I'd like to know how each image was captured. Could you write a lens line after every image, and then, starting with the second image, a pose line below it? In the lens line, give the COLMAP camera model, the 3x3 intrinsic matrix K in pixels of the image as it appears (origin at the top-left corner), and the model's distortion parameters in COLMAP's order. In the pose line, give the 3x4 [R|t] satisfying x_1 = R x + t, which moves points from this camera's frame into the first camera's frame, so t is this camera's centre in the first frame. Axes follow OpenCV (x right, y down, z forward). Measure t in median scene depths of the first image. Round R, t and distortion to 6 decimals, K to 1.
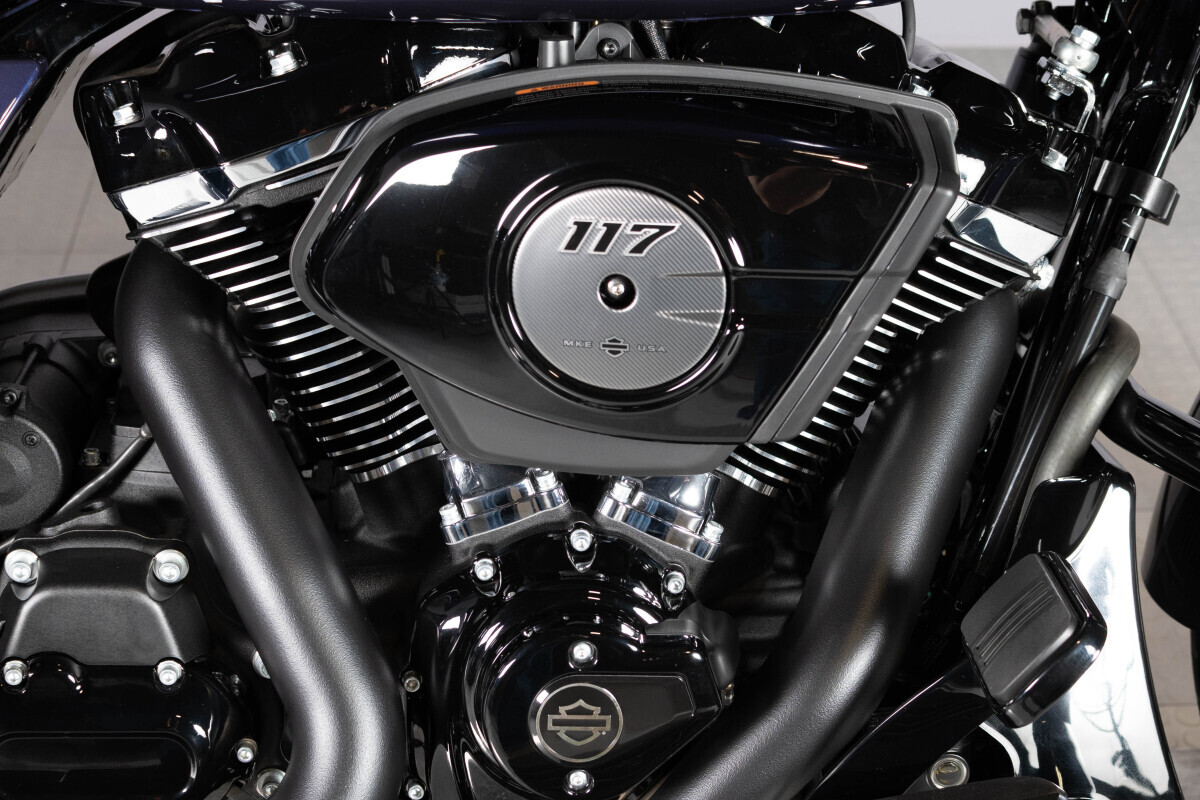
lens RADIAL K [[2537.9, 0, 589.6], [0, 2537.9, 481.5], [0, 0, 1]] dist [0.062475, 0.000000]
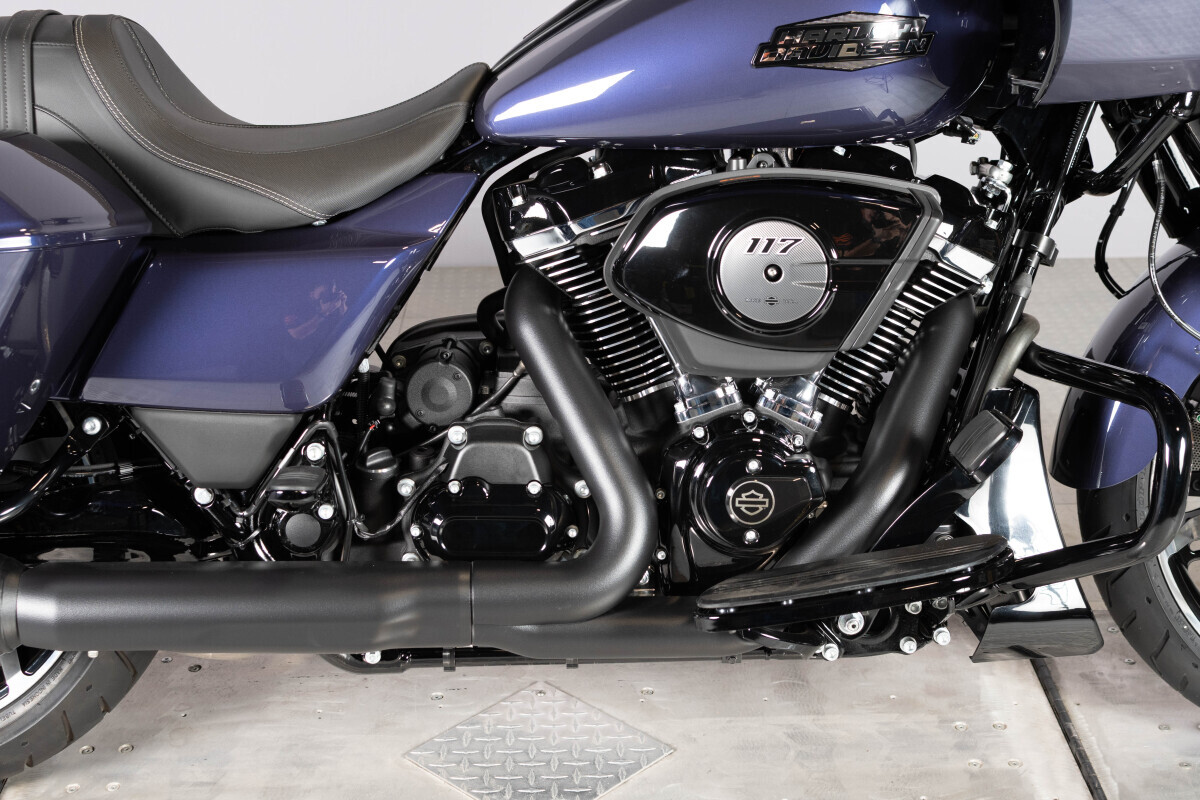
lens RADIAL K [[1997.7, 0, 591.2], [0, 1997.7, 411.1], [0, 0, 1]] dist [0.019485, 0.000000]
pose [[0.999565, -0.004206, -0.029183, -0.078264], [0.000119, 0.990344, -0.138632, 0.226691], [0.029484, 0.138569, 0.989914, -0.500329]]
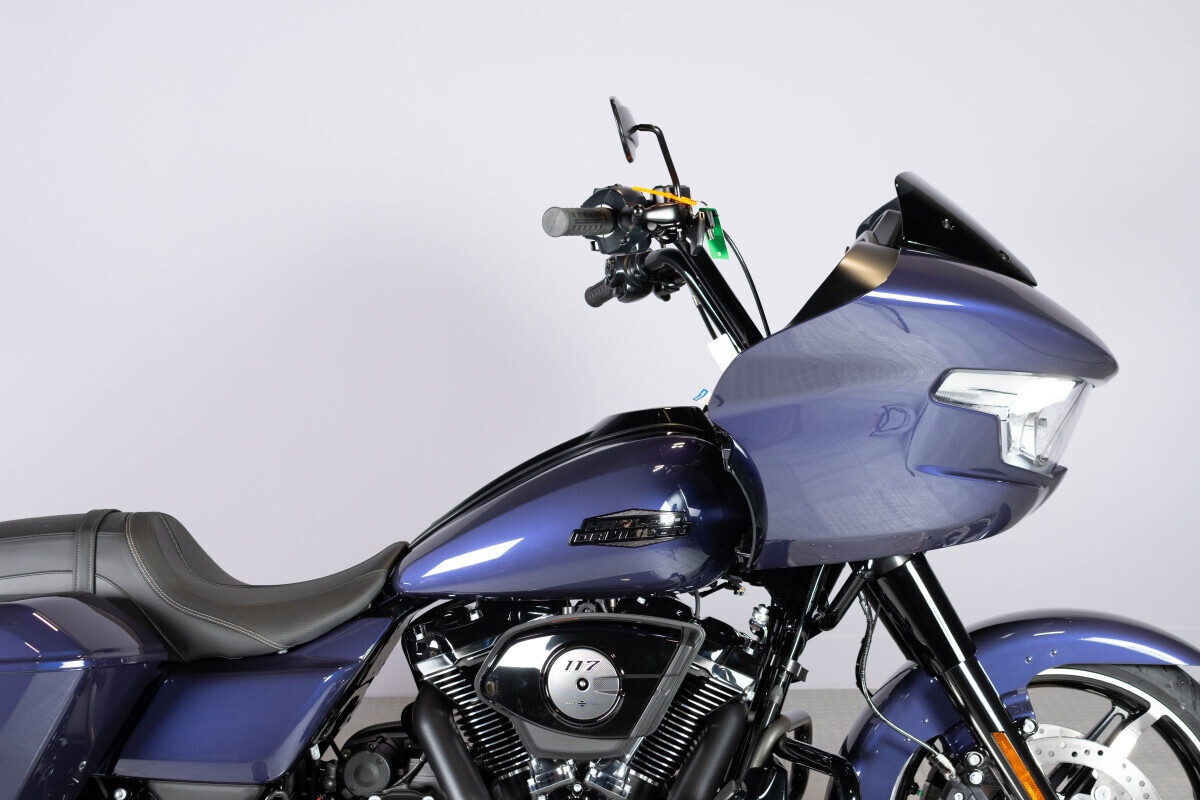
lens RADIAL K [[1997.7, 0, 601.5], [0, 1997.7, 373.7], [0, 0, 1]] dist [0.019485, 0.000000]
pose [[0.996696, -0.023214, -0.077830, 0.198880], [-0.007451, 0.928103, -0.372249, 0.407383], [0.080875, 0.371599, 0.924864, -1.149015]]
